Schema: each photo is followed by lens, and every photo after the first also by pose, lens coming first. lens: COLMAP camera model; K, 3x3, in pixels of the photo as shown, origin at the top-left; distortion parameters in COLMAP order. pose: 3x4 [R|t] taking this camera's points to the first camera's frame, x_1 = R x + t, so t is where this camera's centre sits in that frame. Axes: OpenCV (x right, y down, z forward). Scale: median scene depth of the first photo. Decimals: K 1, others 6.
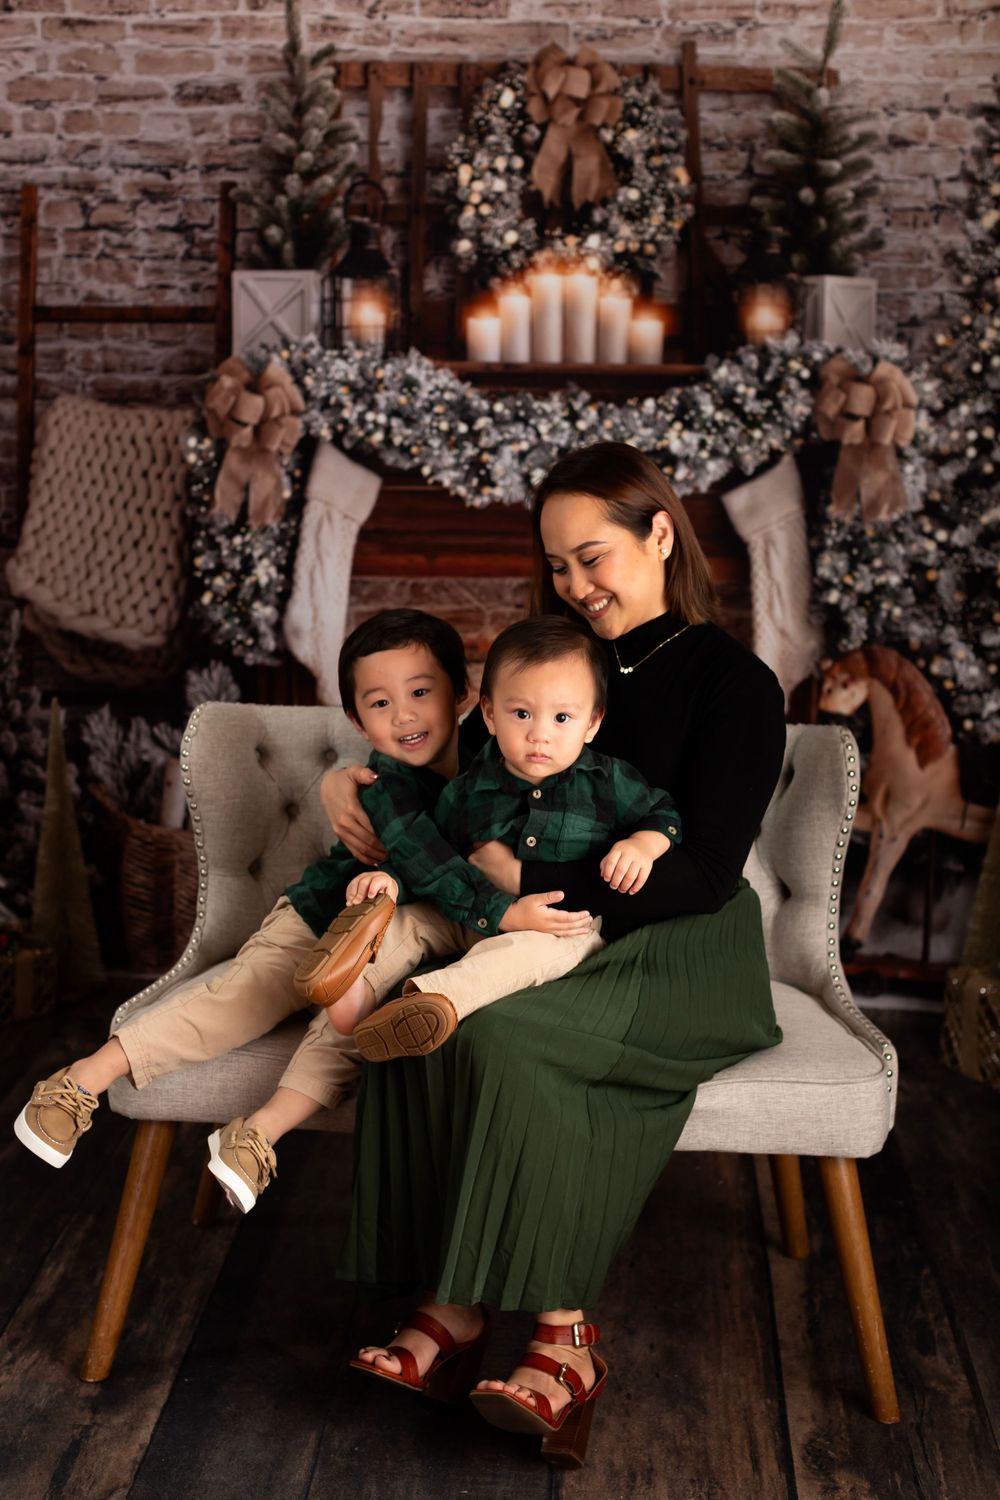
lens RADIAL K [[2584.6, 0, 486.2], [0, 2584.6, 745.8], [0, 0, 1]] dist [0.005569, 0.000000]
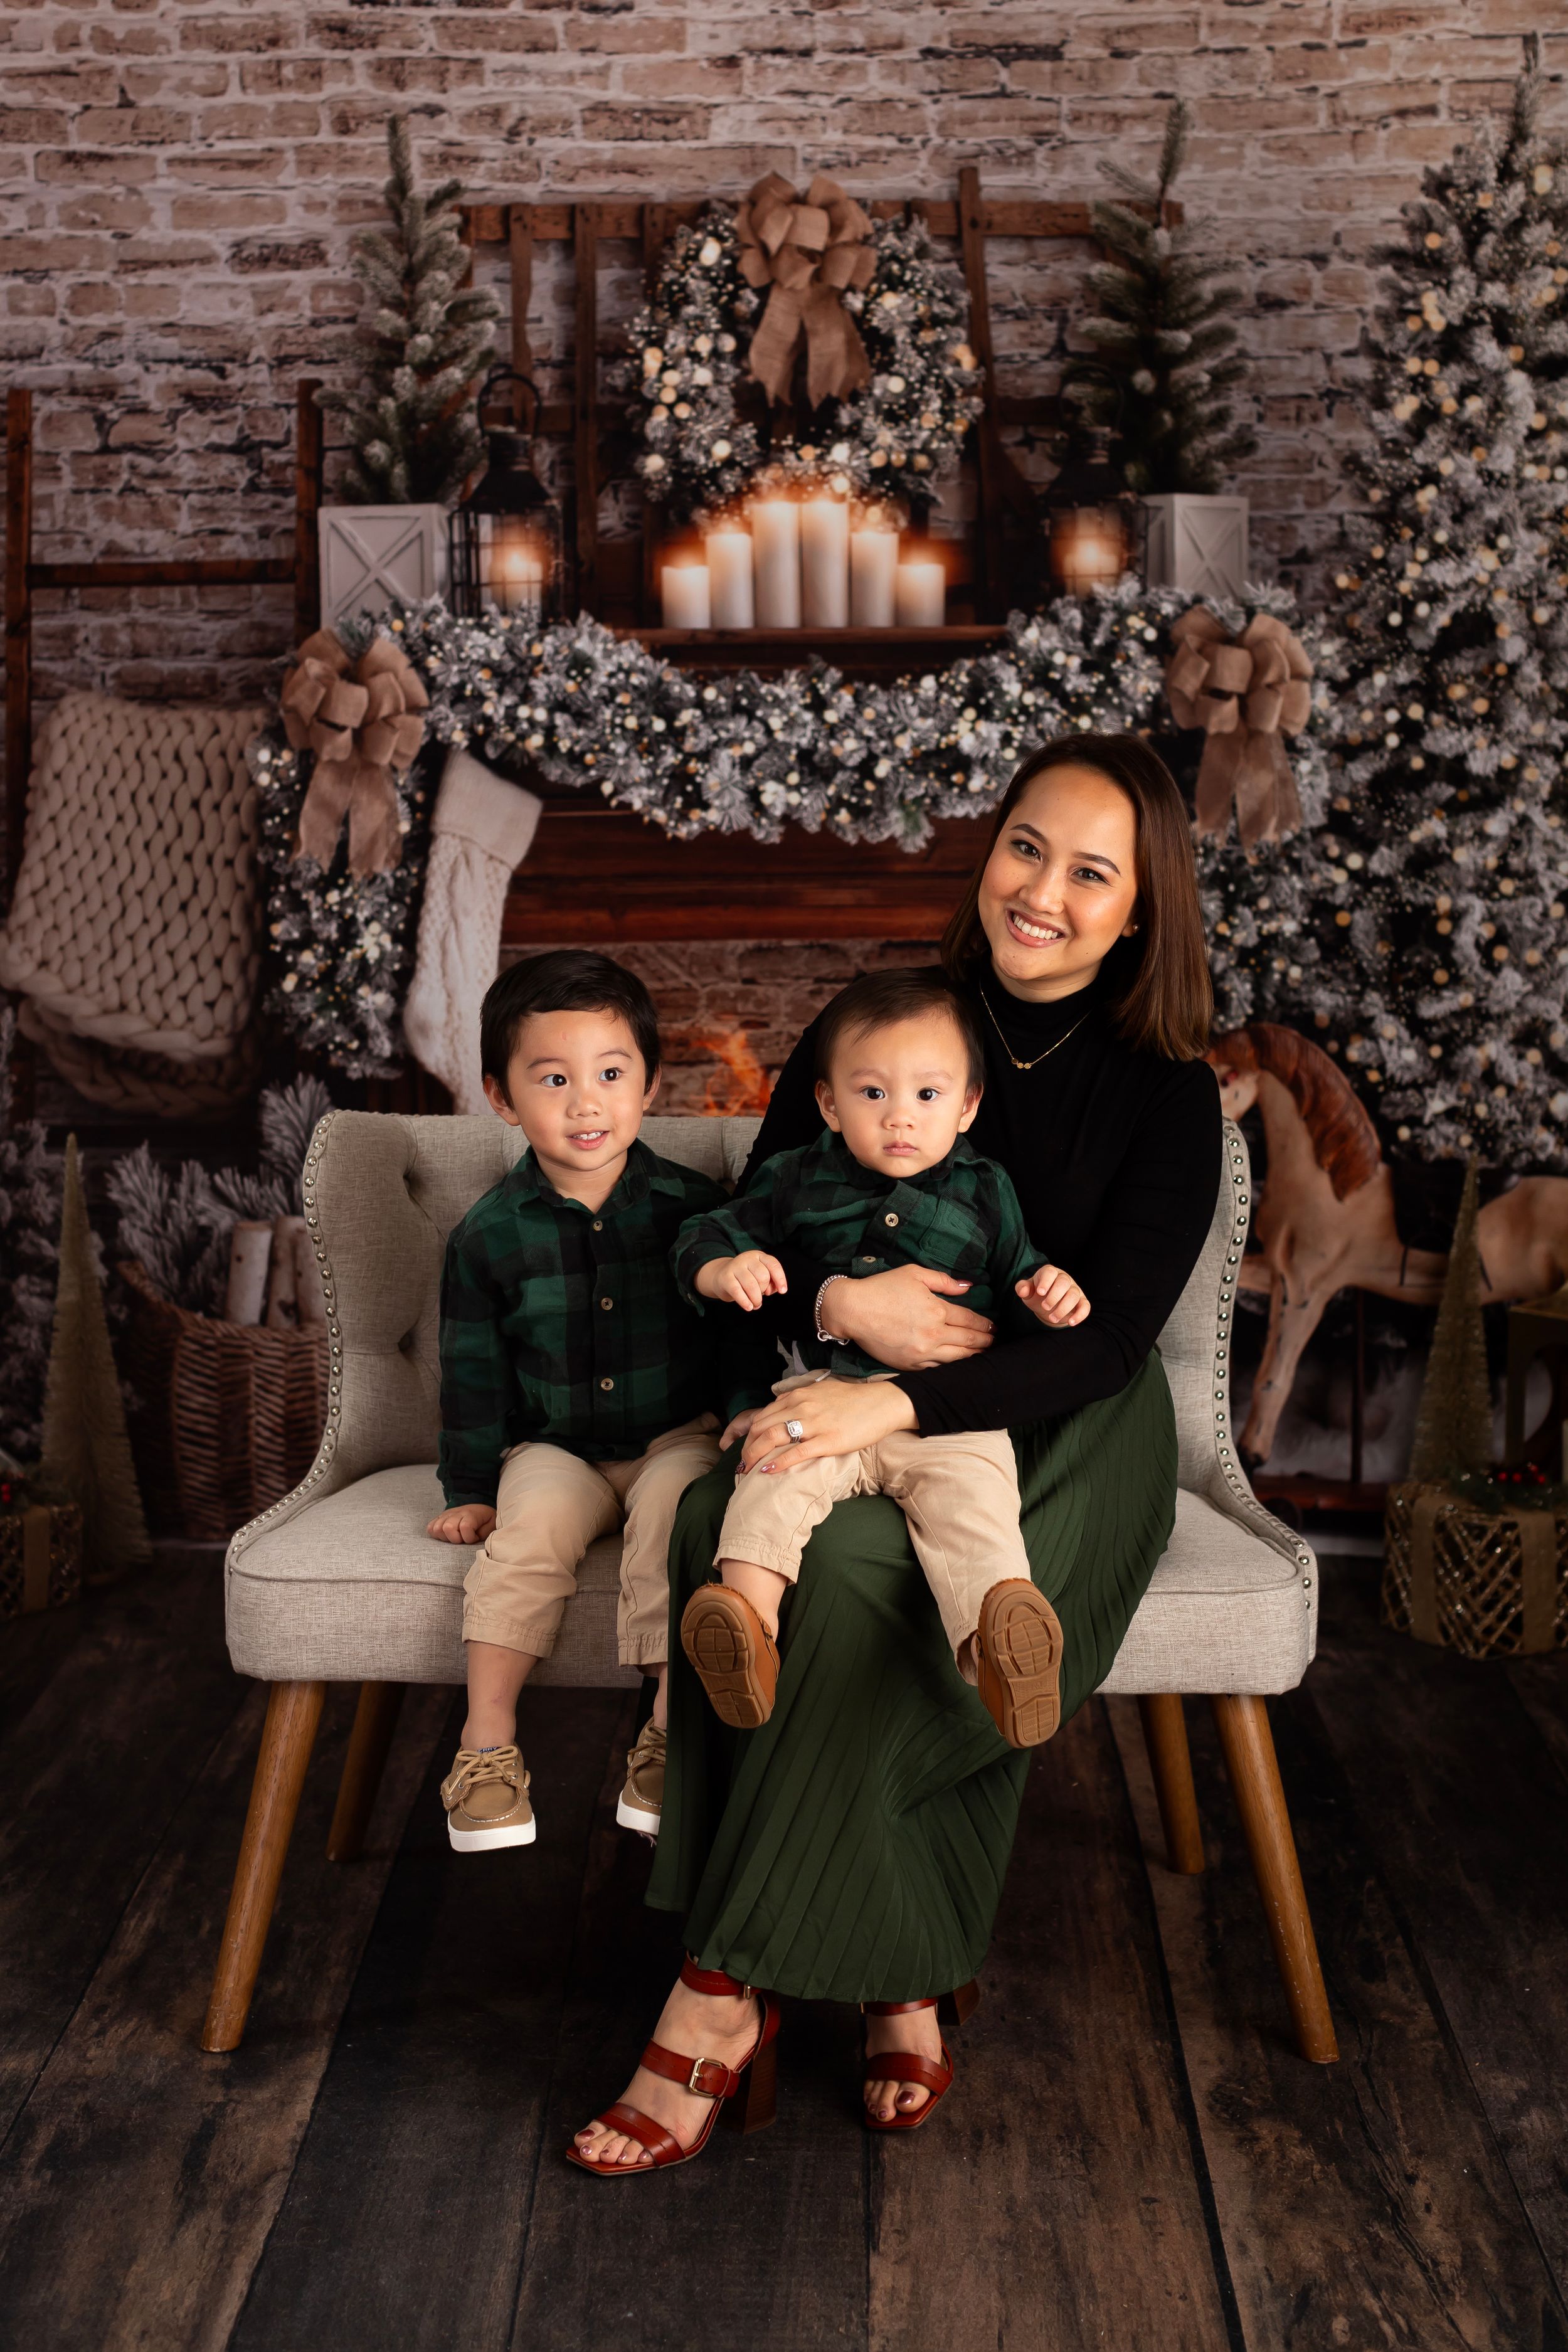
lens RADIAL K [[4444.4, 0, 778.2], [0, 4444.4, 1014.7], [0, 0, 1]] dist [0.010458, 0.000000]
pose [[0.998754, -0.028121, 0.041223, -0.028573], [0.030845, 0.997276, -0.066997, 0.034792], [-0.039227, 0.068185, 0.996901, -0.179256]]
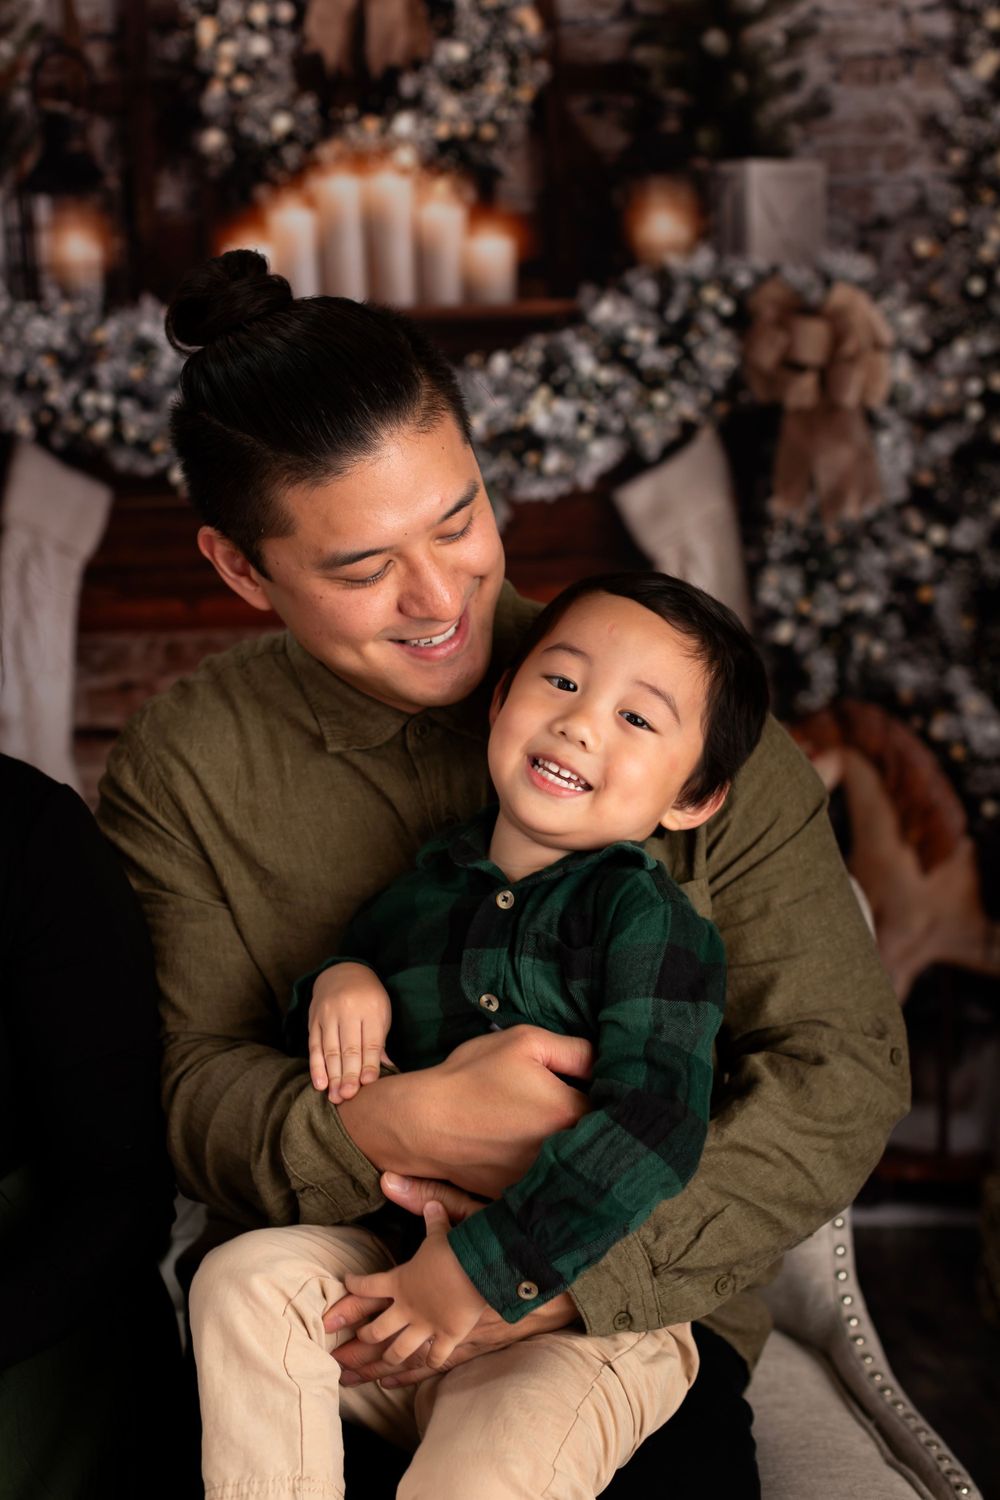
lens RADIAL K [[2367.8, 0, 534.1], [0, 2367.8, 722.7], [0, 0, 1]] dist [0.010071, 0.000000]
pose [[0.997551, -0.051643, 0.047170, 0.037969], [0.051852, 0.998650, -0.003230, -0.035476], [-0.046940, 0.005668, 0.998882, 0.381091]]
